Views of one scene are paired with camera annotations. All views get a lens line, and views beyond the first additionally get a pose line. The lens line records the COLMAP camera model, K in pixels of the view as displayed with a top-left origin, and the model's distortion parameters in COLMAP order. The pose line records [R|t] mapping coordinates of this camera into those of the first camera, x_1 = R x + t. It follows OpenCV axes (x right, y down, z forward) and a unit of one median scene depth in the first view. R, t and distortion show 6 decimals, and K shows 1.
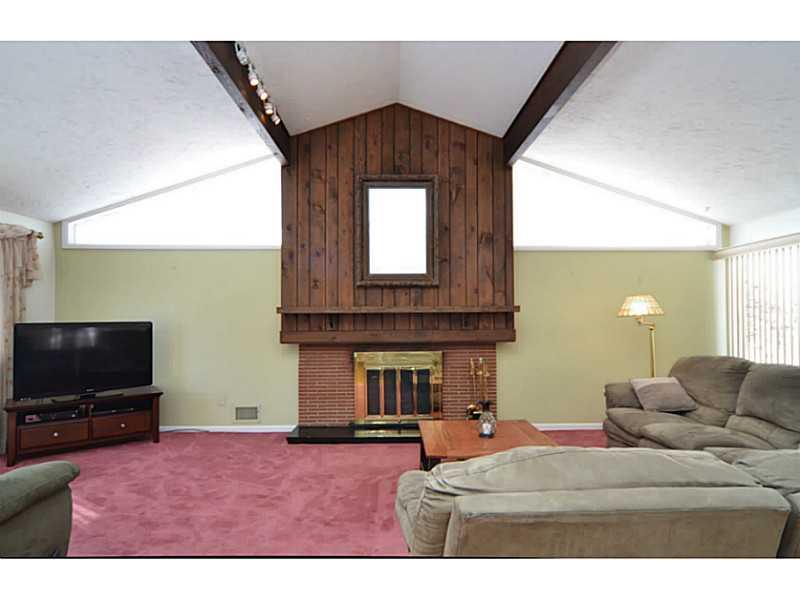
lens RADIAL K [[434.0, 0, 398.2], [0, 434.0, 314.7], [0, 0, 1]] dist [-0.002770, -0.000509]
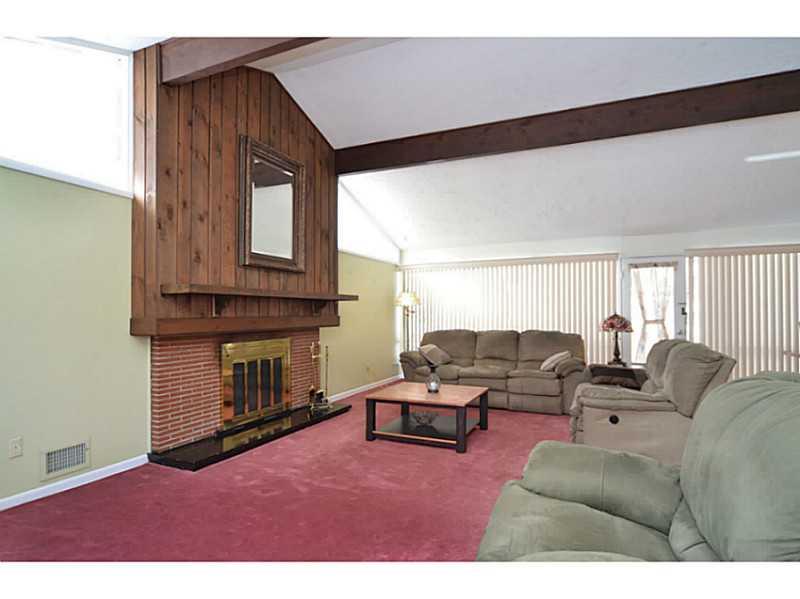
lens RADIAL K [[435.8, 0, 398.1], [0, 435.8, 308.4], [0, 0, 1]] dist [-0.005333, -0.000037]
pose [[0.426142, 0.014902, 0.904533, -0.731260], [-0.011238, 0.999874, -0.011178, 0.025520], [-0.904586, -0.005402, 0.426256, 0.354048]]
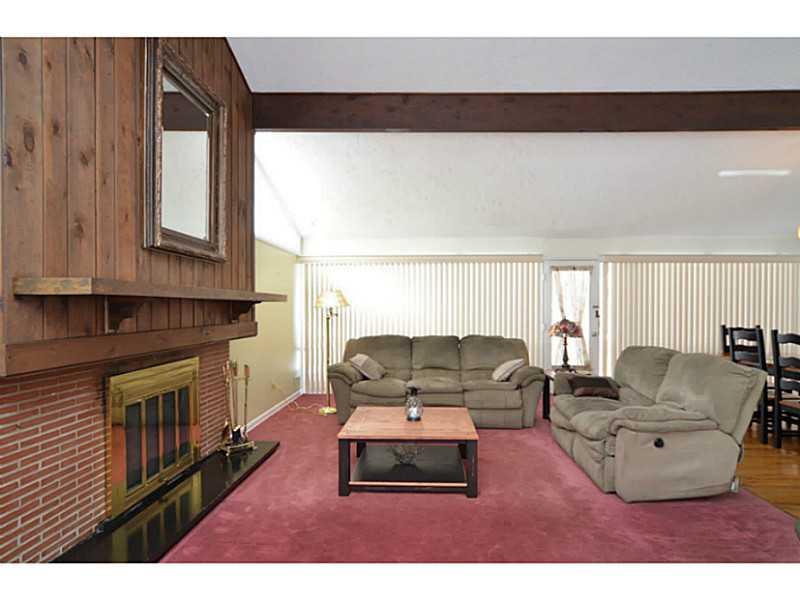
lens RADIAL K [[453.7, 0, 414.7], [0, 453.7, 313.1], [0, 0, 1]] dist [0.010937, 0.001178]
pose [[0.038030, -0.005583, 0.999261, -0.626518], [-0.014669, 0.999874, 0.006145, 0.006304], [-0.999169, -0.014892, 0.037943, 0.651957]]
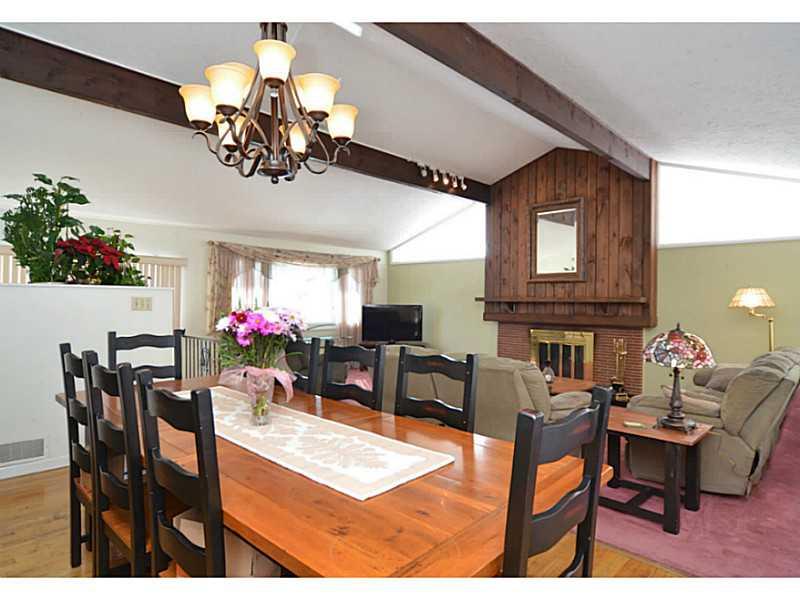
lens RADIAL K [[435.8, 0, 398.1], [0, 435.8, 308.9], [0, 0, 1]] dist [-0.005333, -0.000037]
pose [[0.707251, 0.023247, -0.706581, 0.614442], [-0.007198, 0.999644, 0.025683, -0.012975], [0.706926, -0.013078, 0.707166, -0.320440]]
